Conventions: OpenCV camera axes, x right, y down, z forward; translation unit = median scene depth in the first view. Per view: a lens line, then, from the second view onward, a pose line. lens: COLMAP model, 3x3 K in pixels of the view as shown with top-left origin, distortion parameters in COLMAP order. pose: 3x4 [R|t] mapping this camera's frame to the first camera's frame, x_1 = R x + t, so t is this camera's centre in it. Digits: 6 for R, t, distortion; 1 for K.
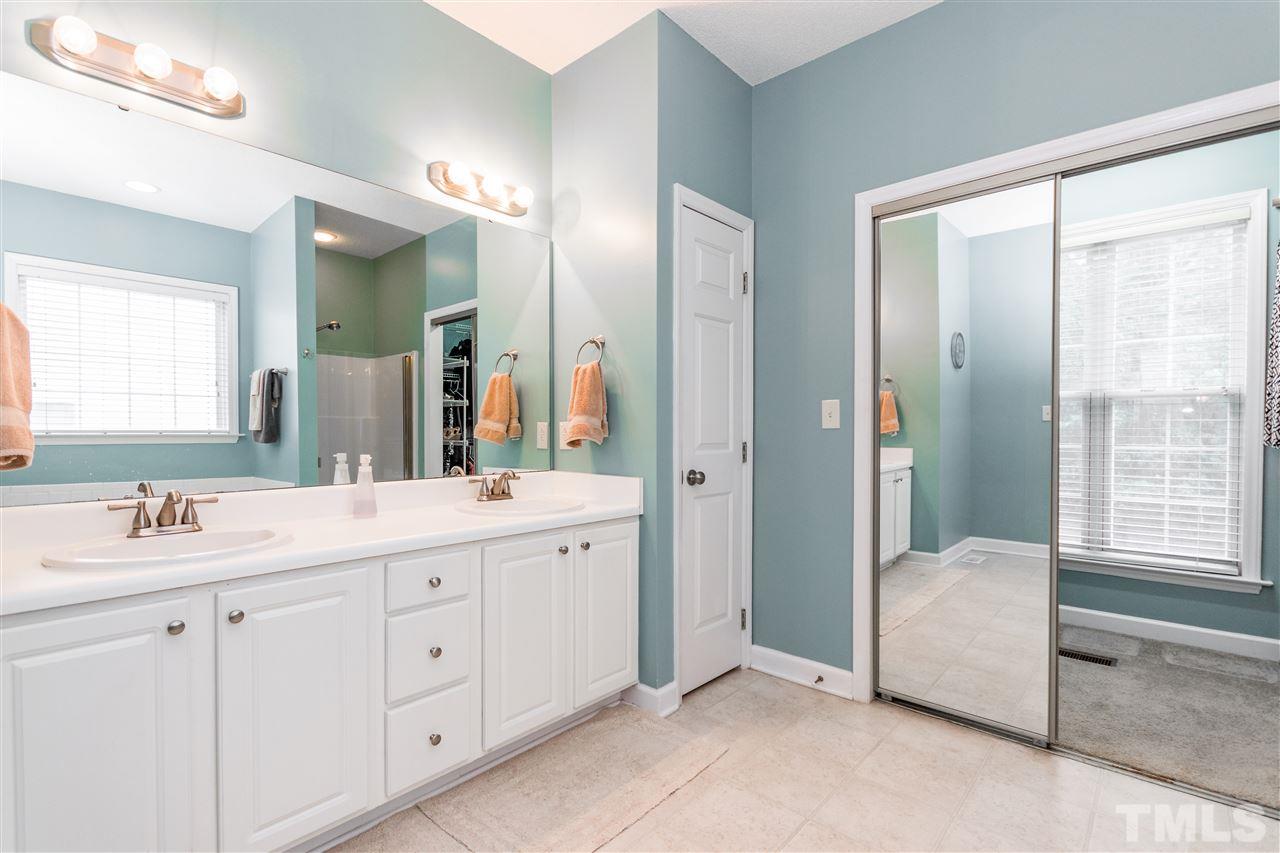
lens RADIAL K [[592.2, 0, 638.1], [0, 592.2, 438.7], [0, 0, 1]] dist [0.004356, 0.001653]
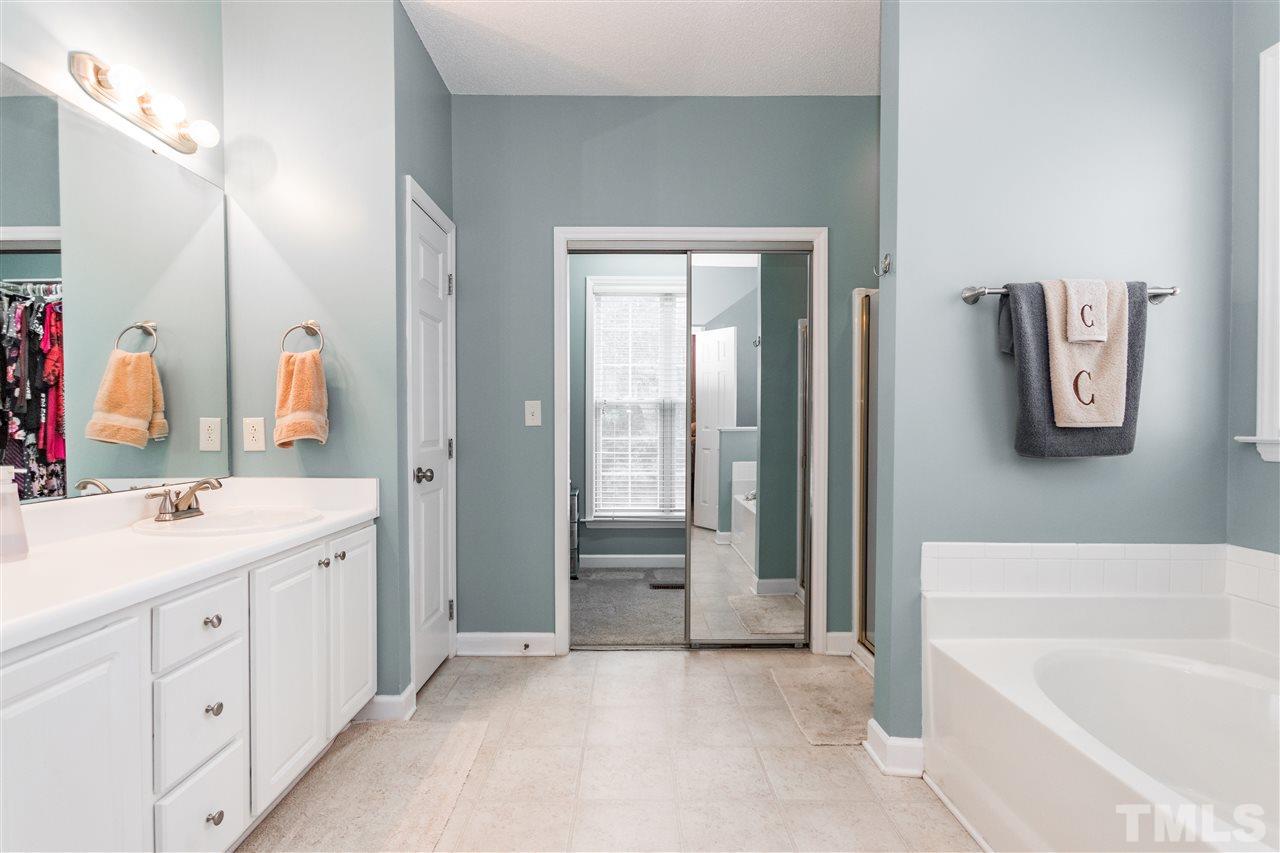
lens RADIAL K [[592.2, 0, 638.1], [0, 592.2, 438.7], [0, 0, 1]] dist [0.004356, 0.001653]
pose [[0.735887, -0.014603, 0.676947, -0.309100], [0.007769, 0.999884, 0.013123, -0.006188], [-0.677060, -0.004398, 0.735915, 0.020517]]
